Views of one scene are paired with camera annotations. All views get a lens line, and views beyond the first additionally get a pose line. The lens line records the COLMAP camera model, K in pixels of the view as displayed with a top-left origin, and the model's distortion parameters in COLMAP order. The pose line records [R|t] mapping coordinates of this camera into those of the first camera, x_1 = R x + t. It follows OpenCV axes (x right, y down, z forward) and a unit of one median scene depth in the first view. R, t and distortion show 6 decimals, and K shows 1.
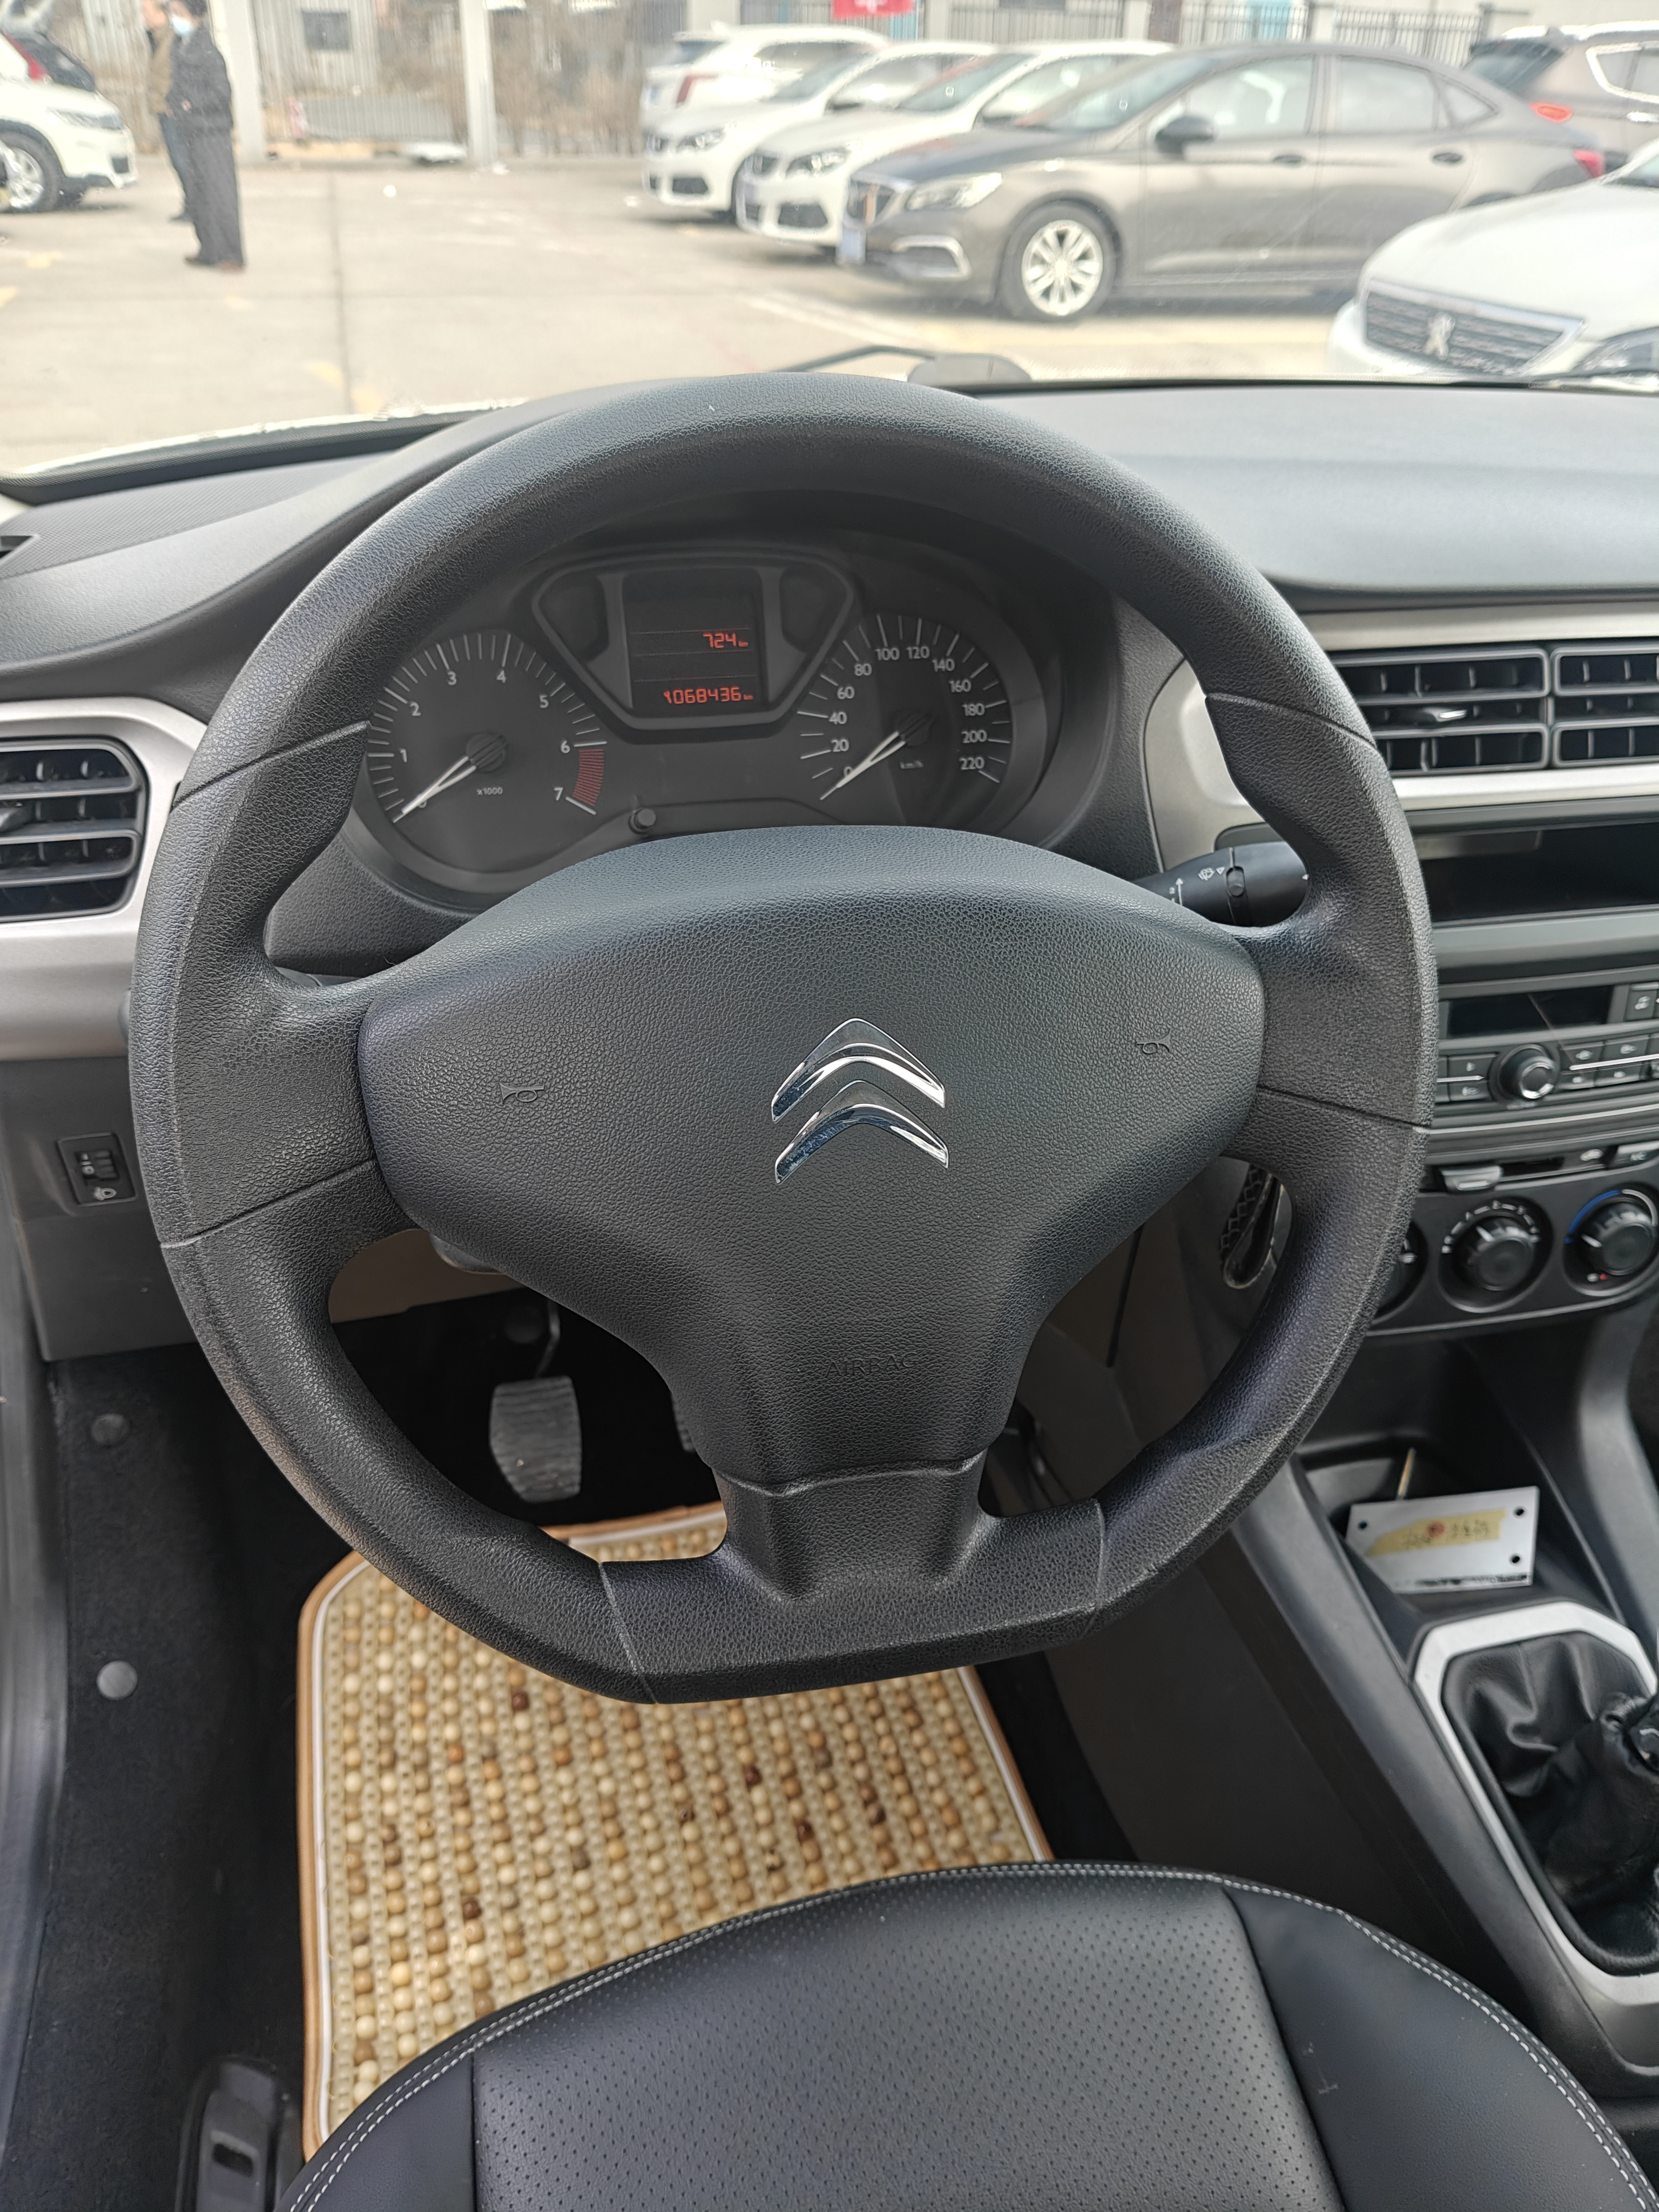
lens RADIAL K [[1742.1, 0, 829.5], [0, 1742.1, 1106.0], [0, 0, 1]] dist [0.089098, -0.203617]
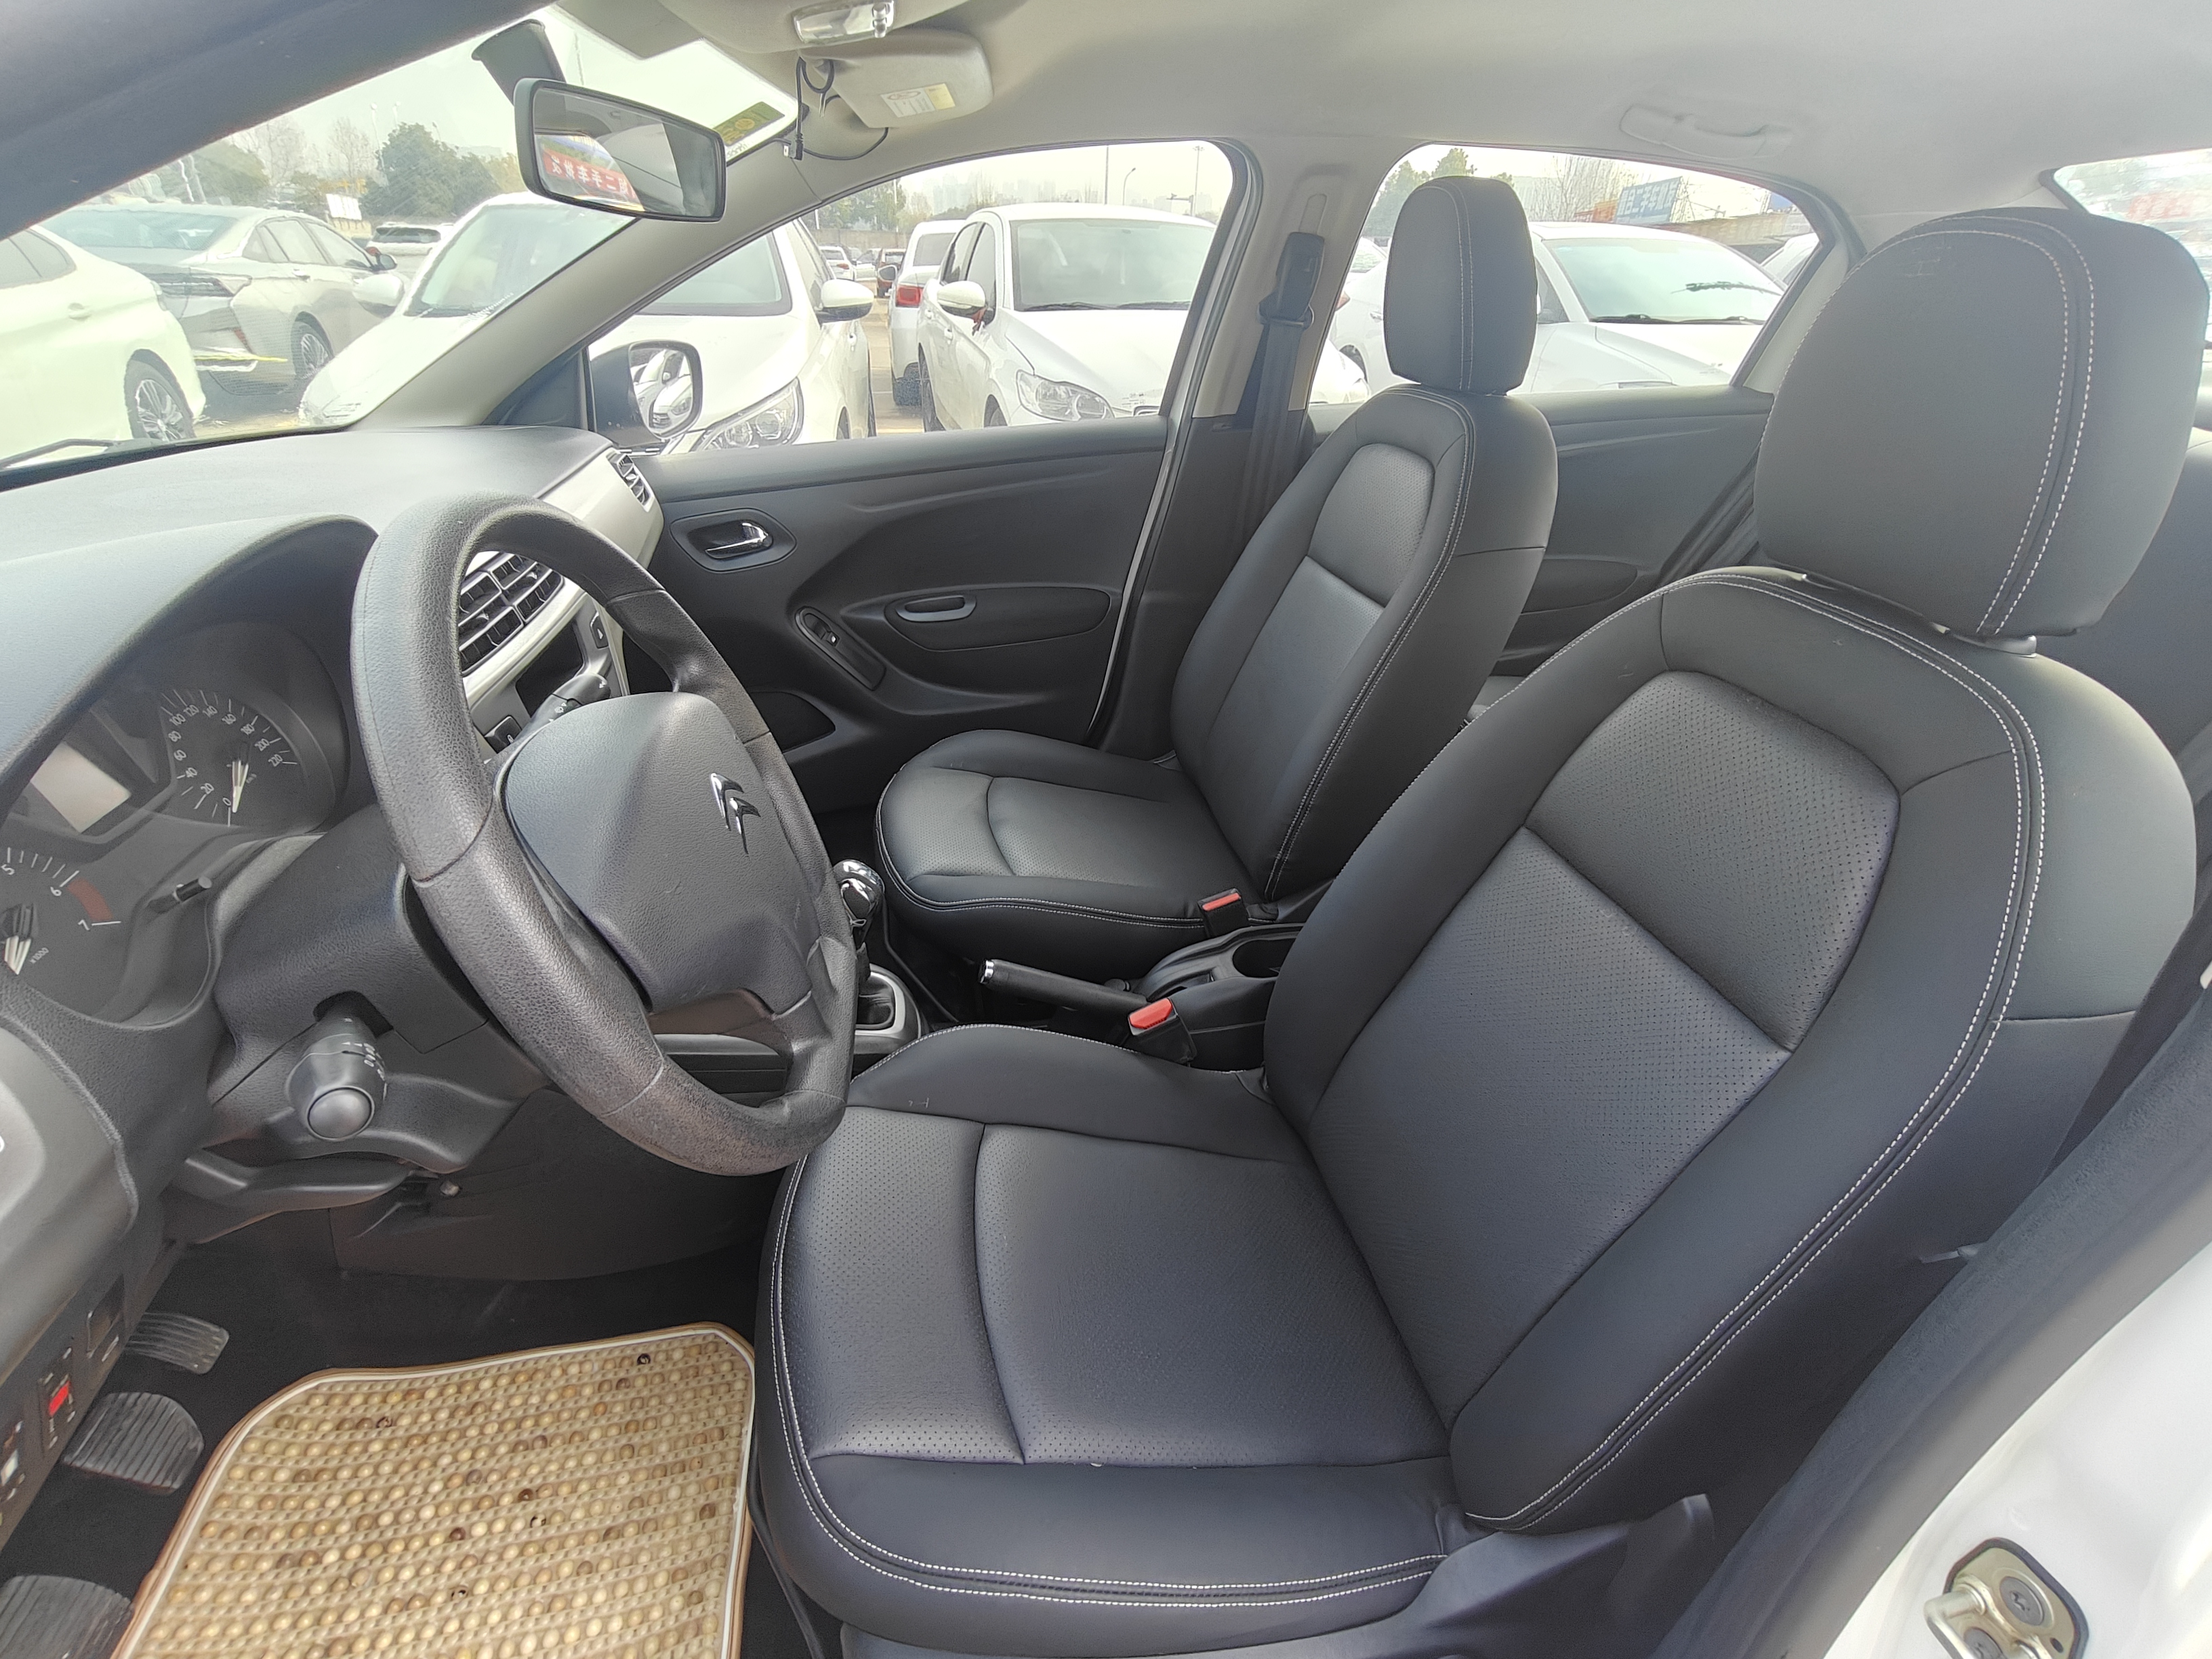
lens RADIAL K [[1052.1, 0, 1103.0], [0, 1052.1, 803.4], [0, 0, 1]] dist [0.012334, 0.001030]
pose [[0.044707, -0.478478, 0.876960, -0.472916], [0.491832, 0.774623, 0.397569, -0.129315], [-0.869542, 0.413543, 0.269962, 0.138352]]
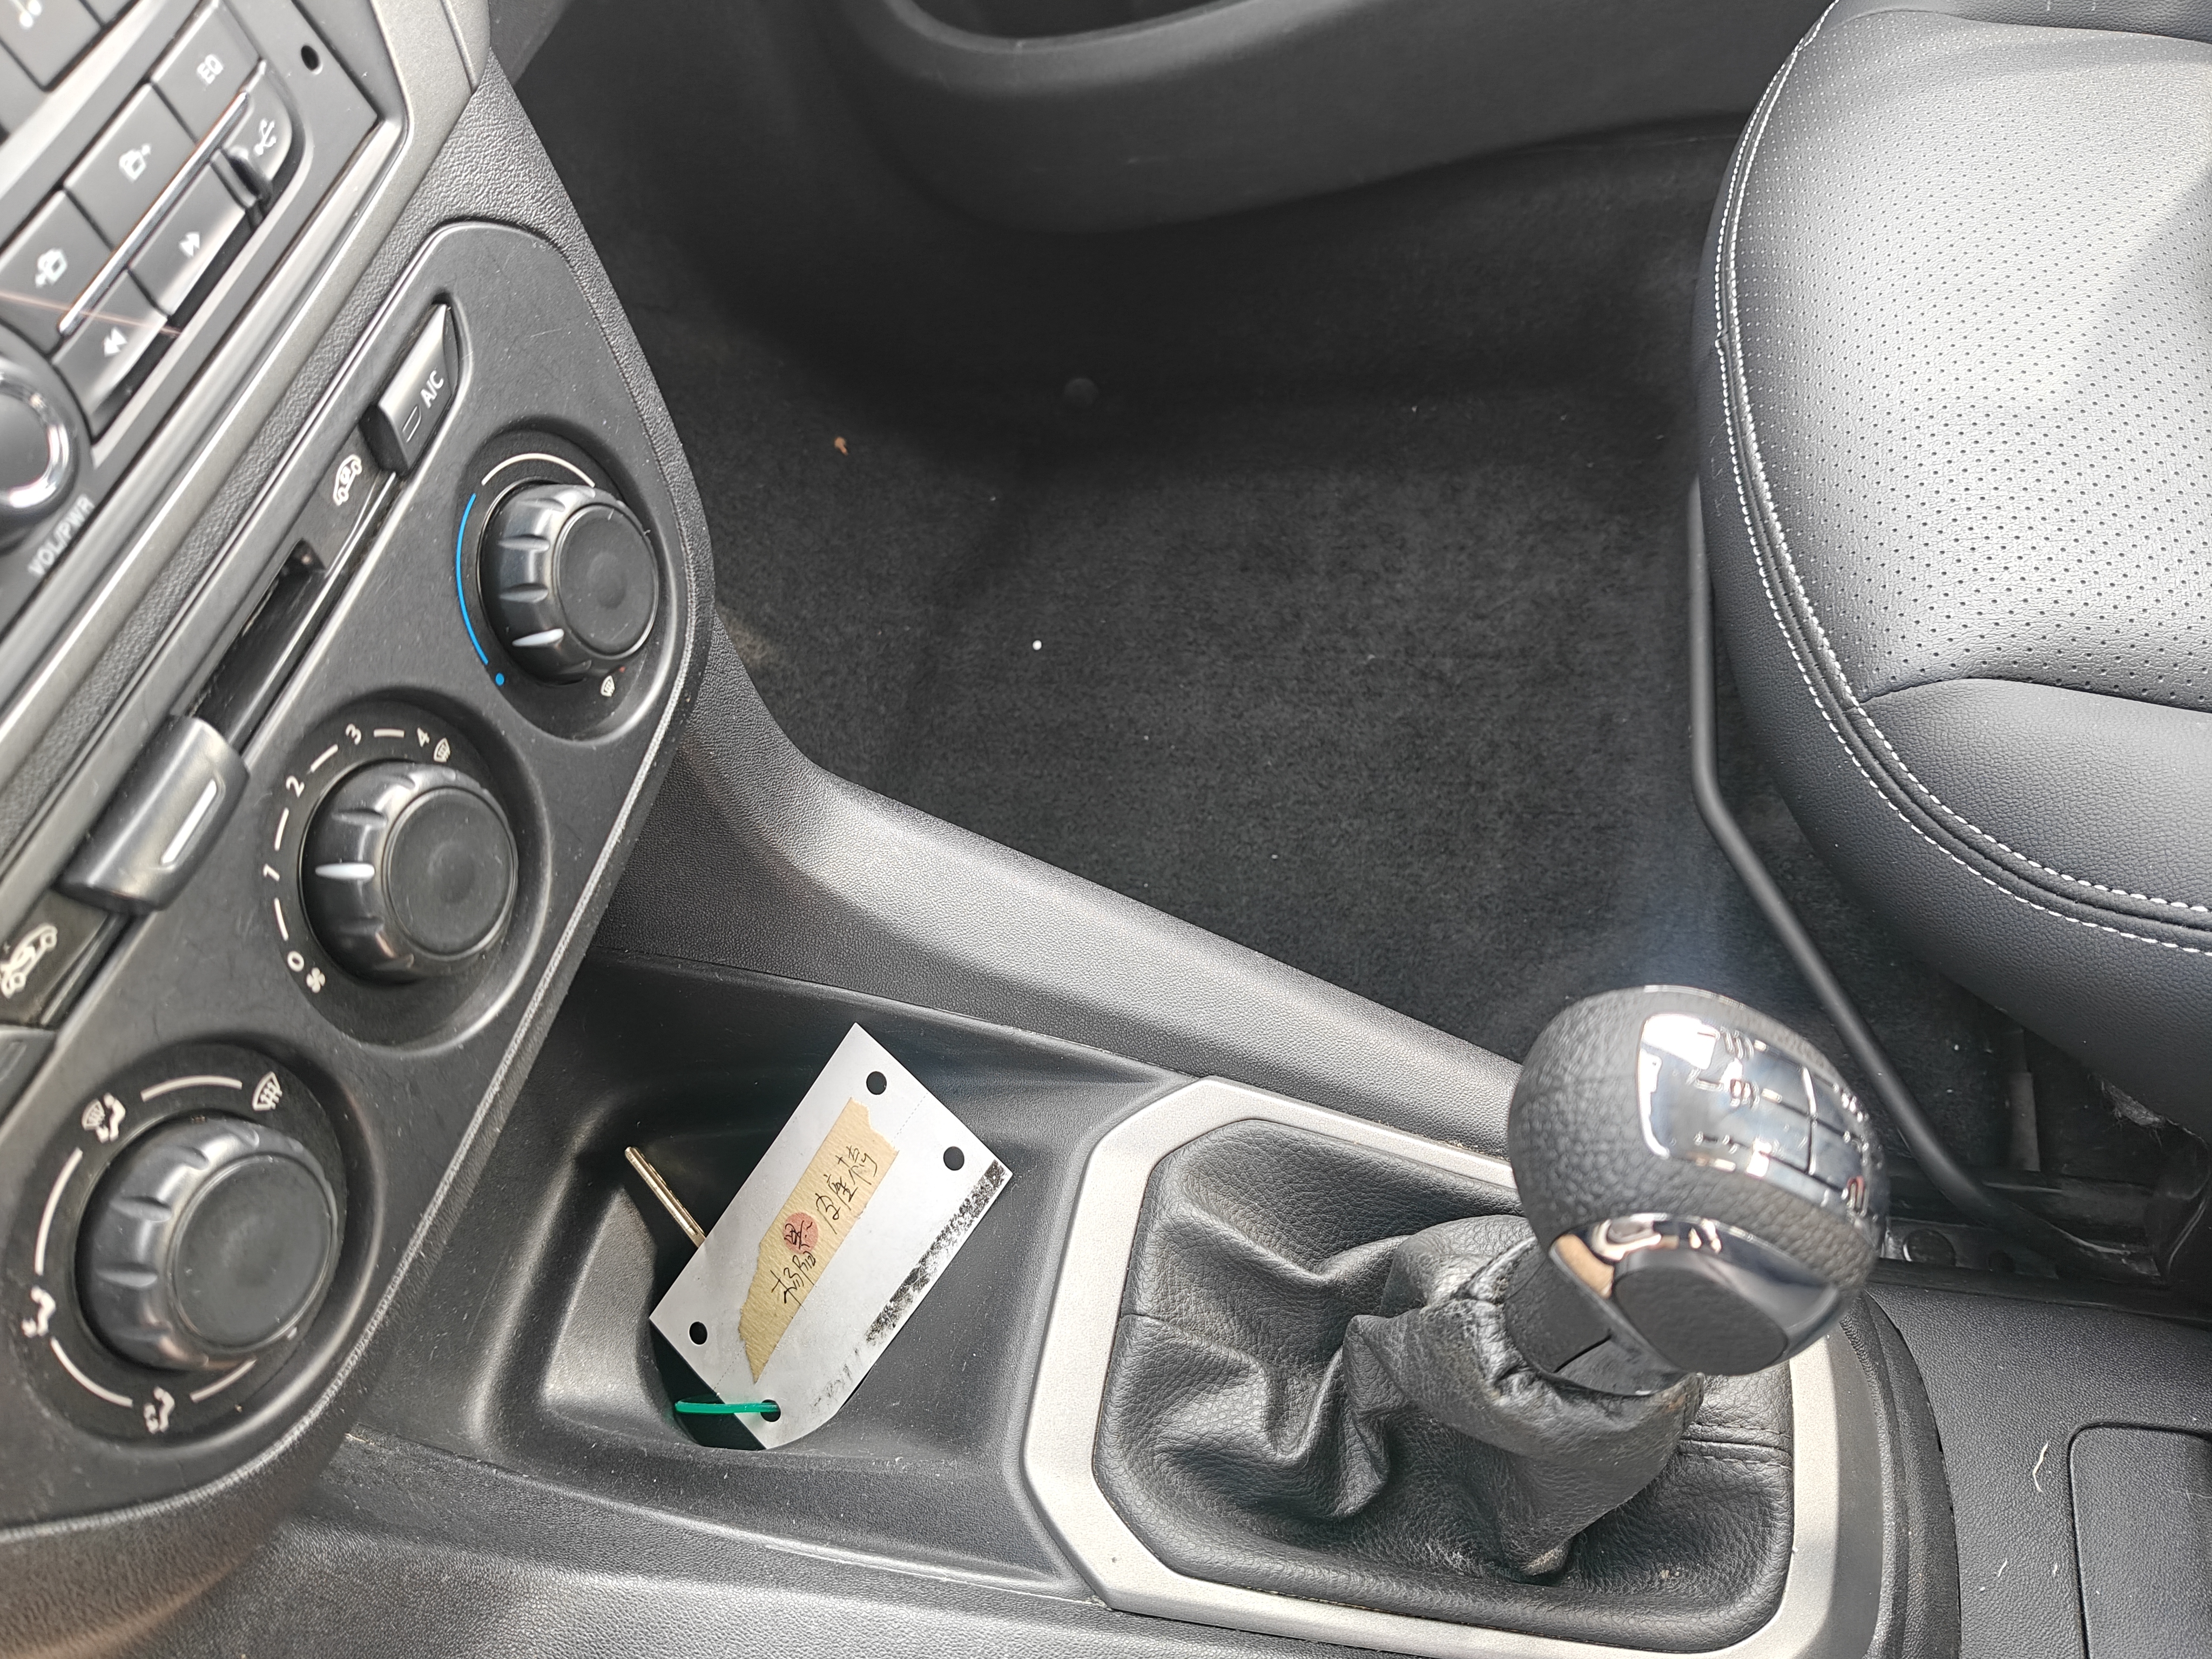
lens RADIAL K [[1742.1, 0, 1108.5], [0, 1742.1, 822.7], [0, 0, 1]] dist [0.089098, -0.203617]
pose [[0.415695, -0.792332, 0.446550, 0.218738], [0.642821, 0.603291, 0.472039, 0.002384], [-0.643412, 0.090828, 0.760113, 0.491861]]
